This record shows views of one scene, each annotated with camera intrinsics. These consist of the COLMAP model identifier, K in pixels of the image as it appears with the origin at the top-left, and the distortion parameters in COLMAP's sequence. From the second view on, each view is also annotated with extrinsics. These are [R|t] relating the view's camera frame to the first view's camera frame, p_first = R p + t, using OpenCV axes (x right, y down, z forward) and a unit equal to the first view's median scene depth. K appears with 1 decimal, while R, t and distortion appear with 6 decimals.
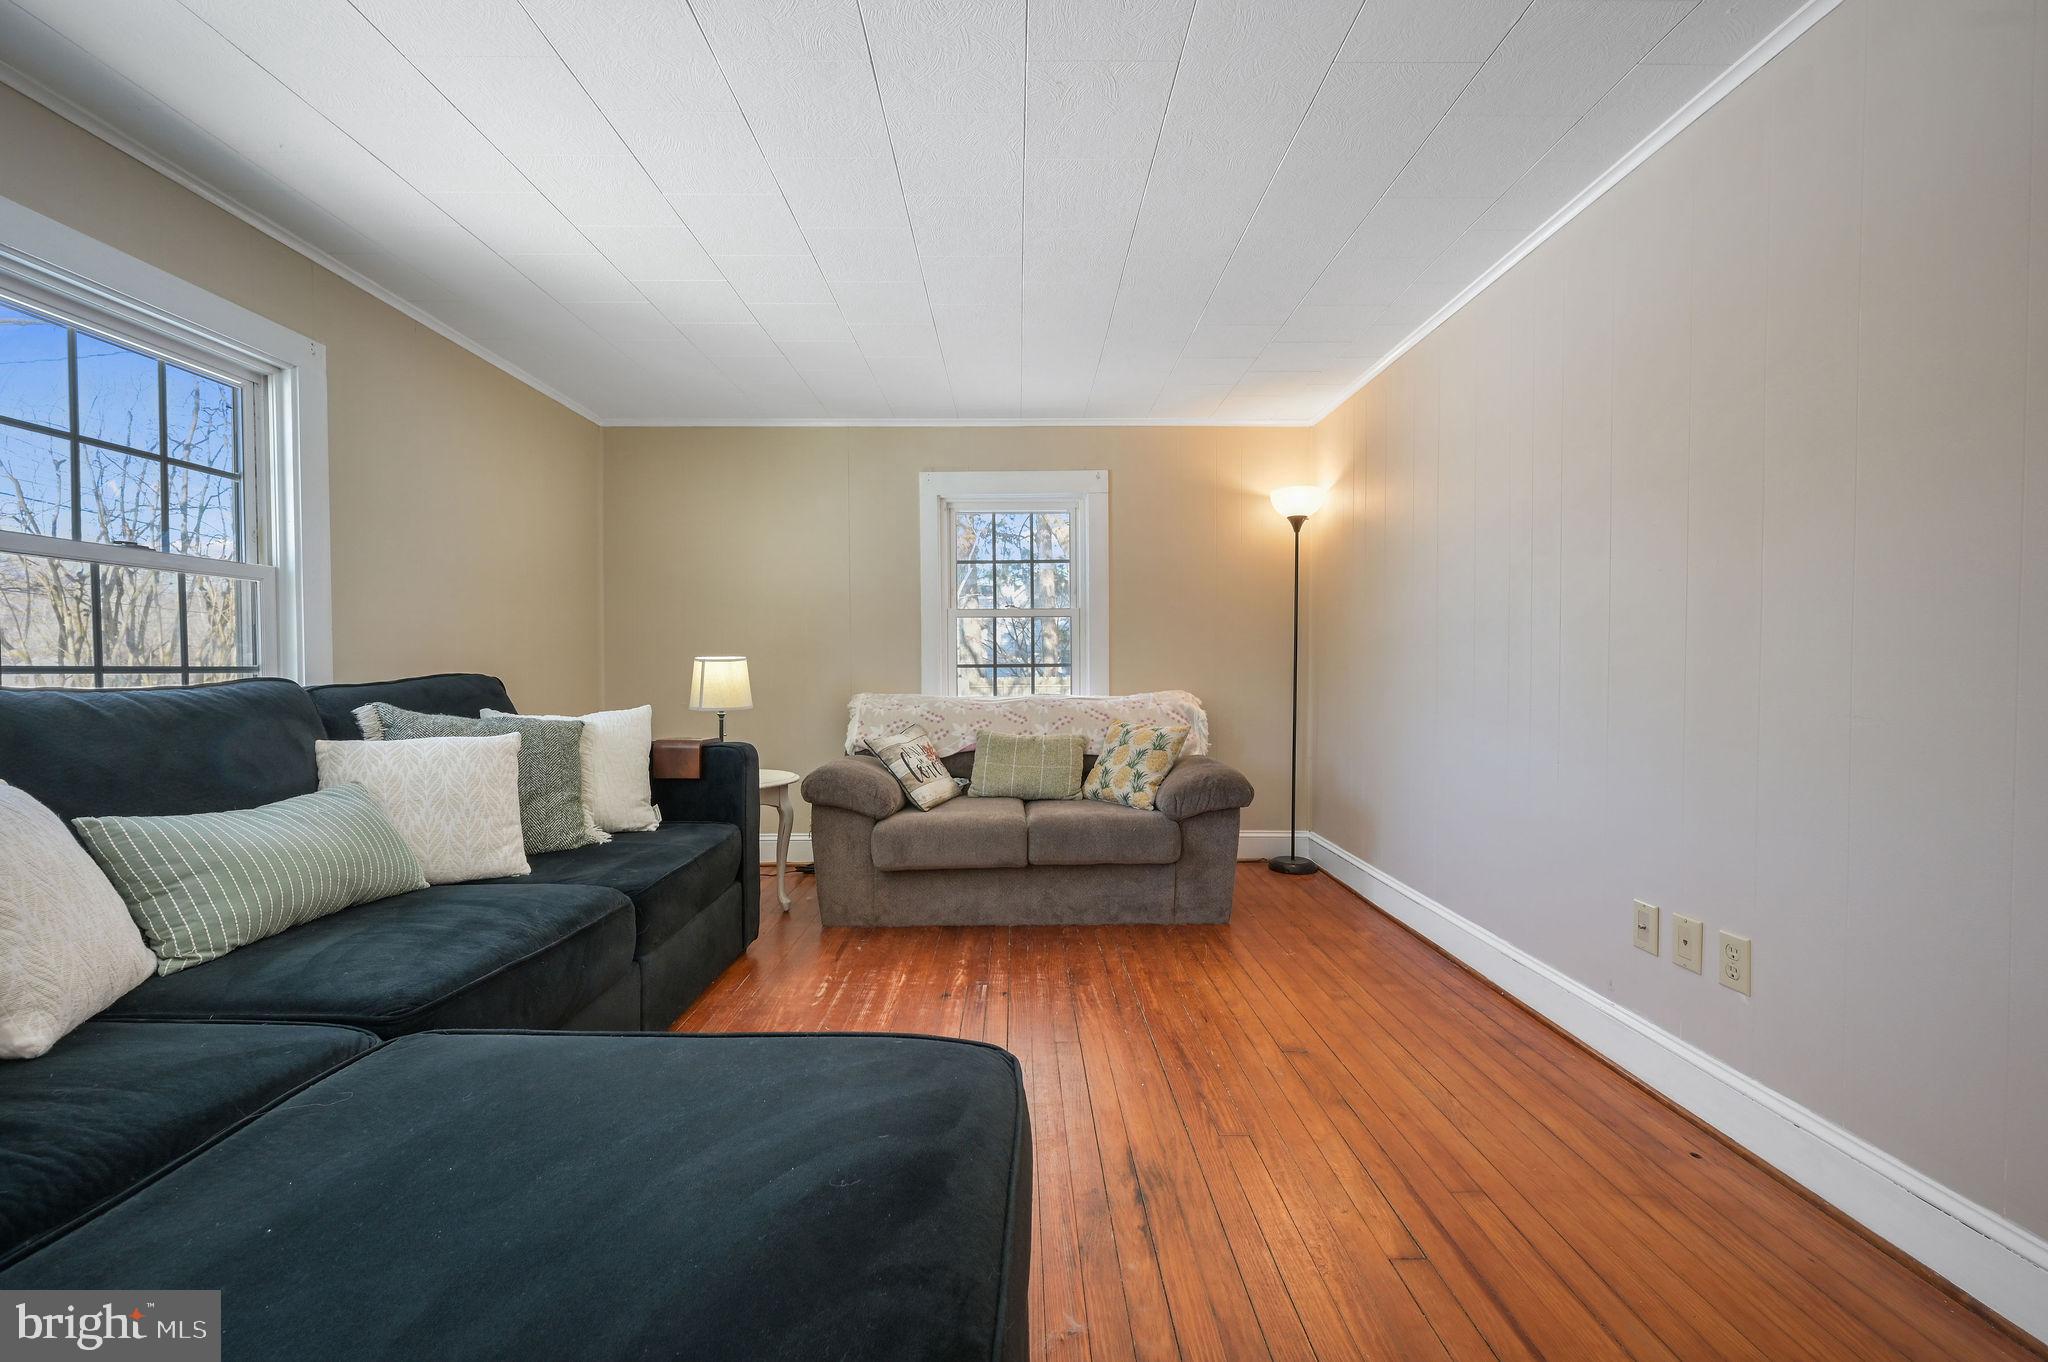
lens RADIAL K [[820.8, 0, 1011.4], [0, 820.8, 689.9], [0, 0, 1]] dist [0.002787, -0.000051]
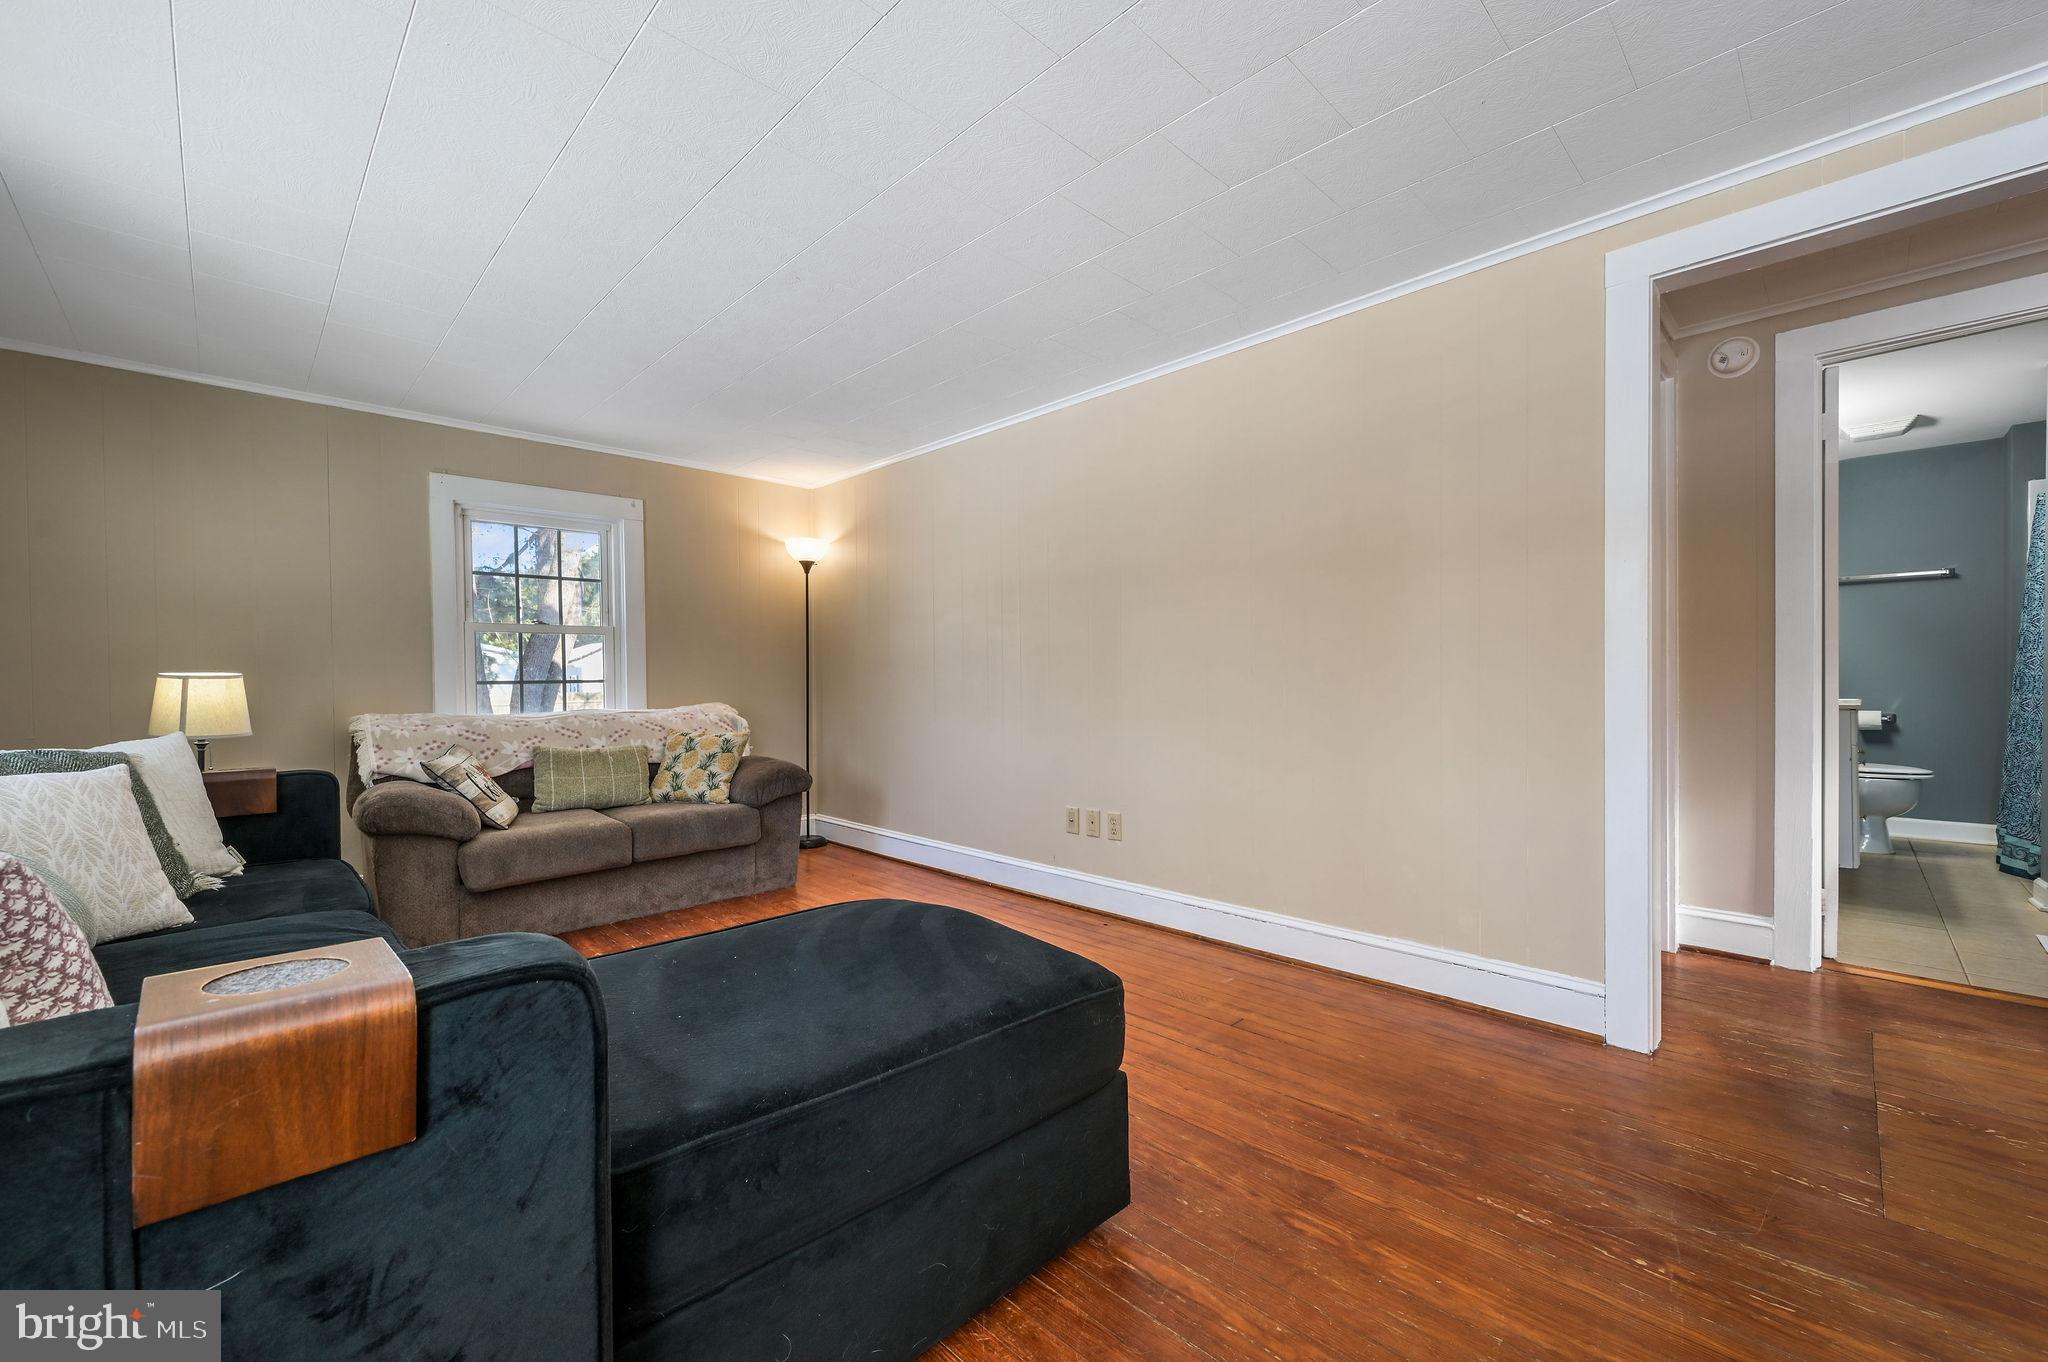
lens RADIAL K [[820.8, 0, 1038.9], [0, 820.8, 685.0], [0, 0, 1]] dist [0.002787, -0.000051]
pose [[0.709292, -0.008430, 0.704865, -0.333980], [0.026352, 0.999547, -0.014563, 0.005421], [-0.704422, 0.028904, 0.709192, -0.152997]]
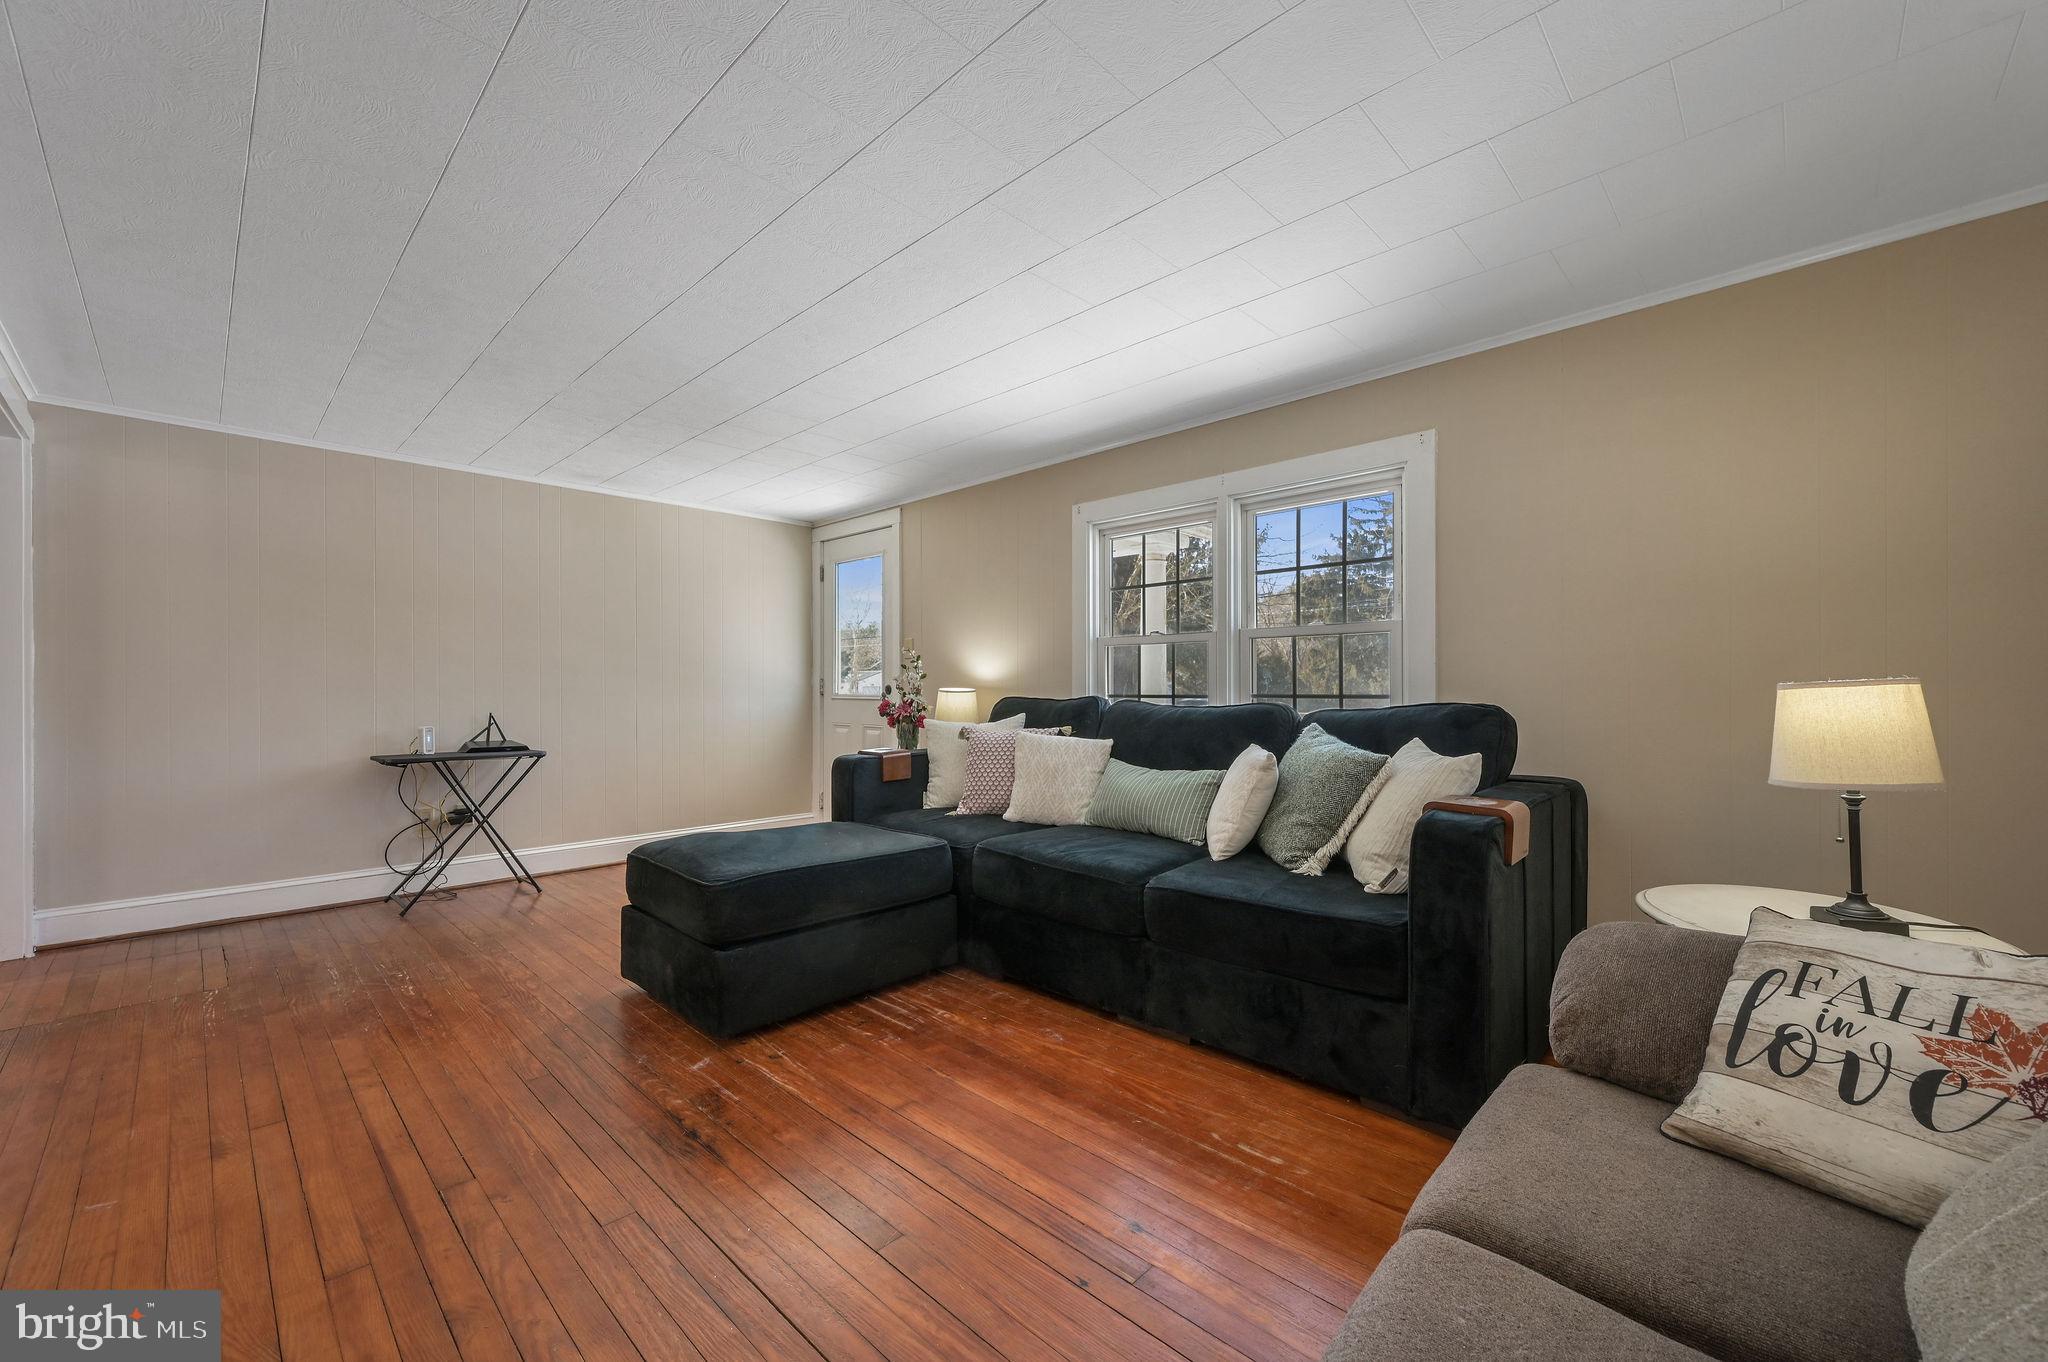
lens RADIAL K [[820.8, 0, 1014.2], [0, 820.8, 680.7], [0, 0, 1]] dist [0.002787, -0.000051]
pose [[-0.705806, -0.007279, -0.708367, 0.307033], [-0.014693, 0.999883, 0.004366, -0.031061], [0.708252, 0.013490, -0.705830, 0.975828]]
